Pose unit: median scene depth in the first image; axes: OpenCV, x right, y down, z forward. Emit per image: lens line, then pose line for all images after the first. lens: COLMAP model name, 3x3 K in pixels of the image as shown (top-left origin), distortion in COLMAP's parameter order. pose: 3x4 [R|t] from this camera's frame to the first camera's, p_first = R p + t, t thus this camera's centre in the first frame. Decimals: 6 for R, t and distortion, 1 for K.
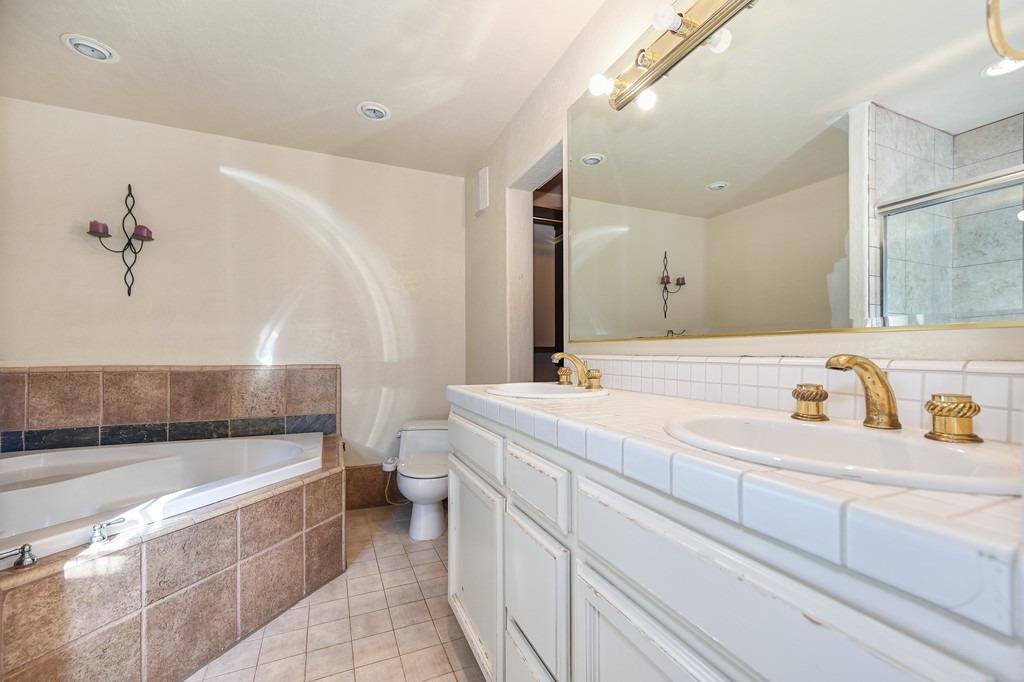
lens RADIAL K [[420.5, 0, 511.5], [0, 420.5, 347.9], [0, 0, 1]] dist [-0.000614, -0.000357]
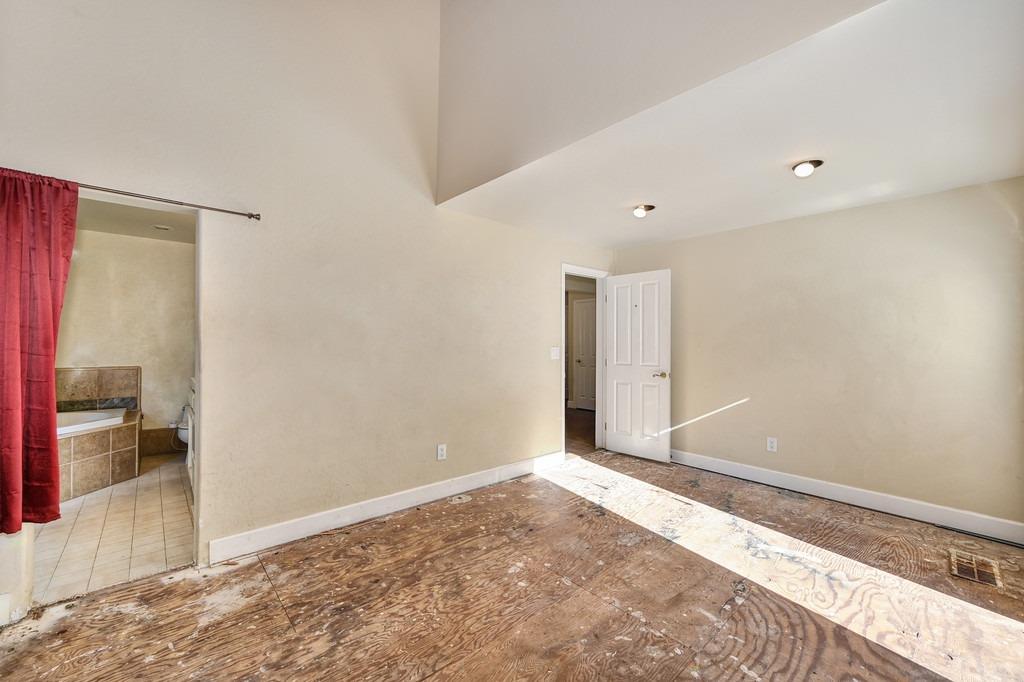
lens RADIAL K [[405.1, 0, 505.2], [0, 405.1, 338.3], [0, 0, 1]] dist [-0.001082, 0.000724]
pose [[0.954101, 0.007014, 0.299403, 0.520570], [-0.005020, 0.999960, -0.007428, -0.071305], [-0.299443, 0.005584, 0.954098, -1.017607]]
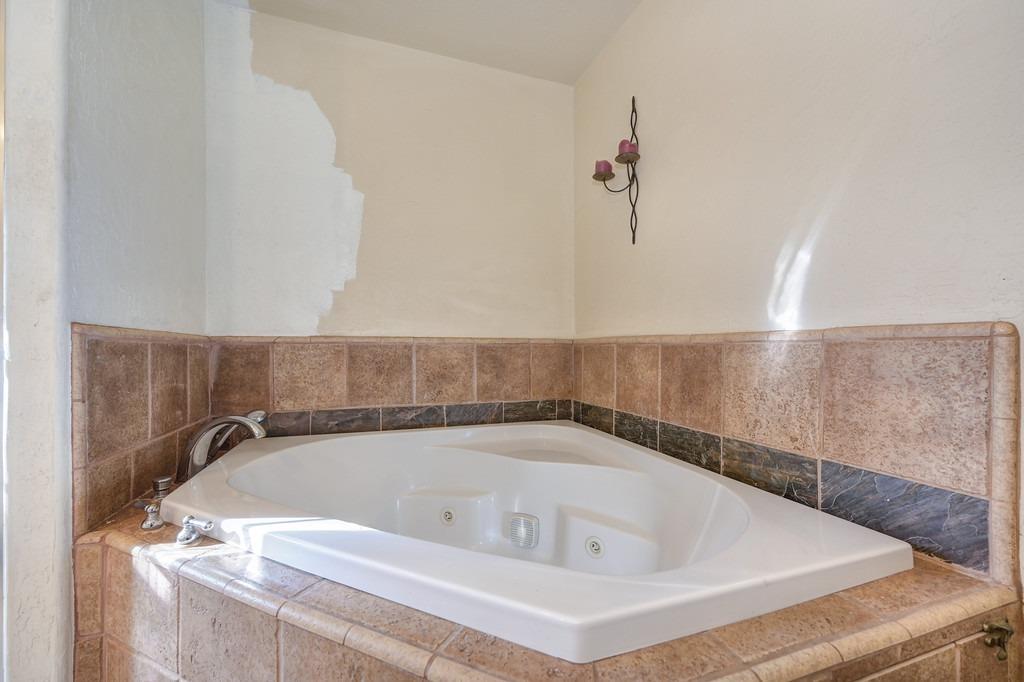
lens RADIAL K [[420.5, 0, 512.3], [0, 420.5, 347.9], [0, 0, 1]] dist [-0.000614, -0.000357]
pose [[-0.080576, -0.003428, -0.996743, -0.130630], [0.007888, 0.999961, -0.004077, 0.061192], [0.996717, -0.008191, -0.080546, 0.793565]]
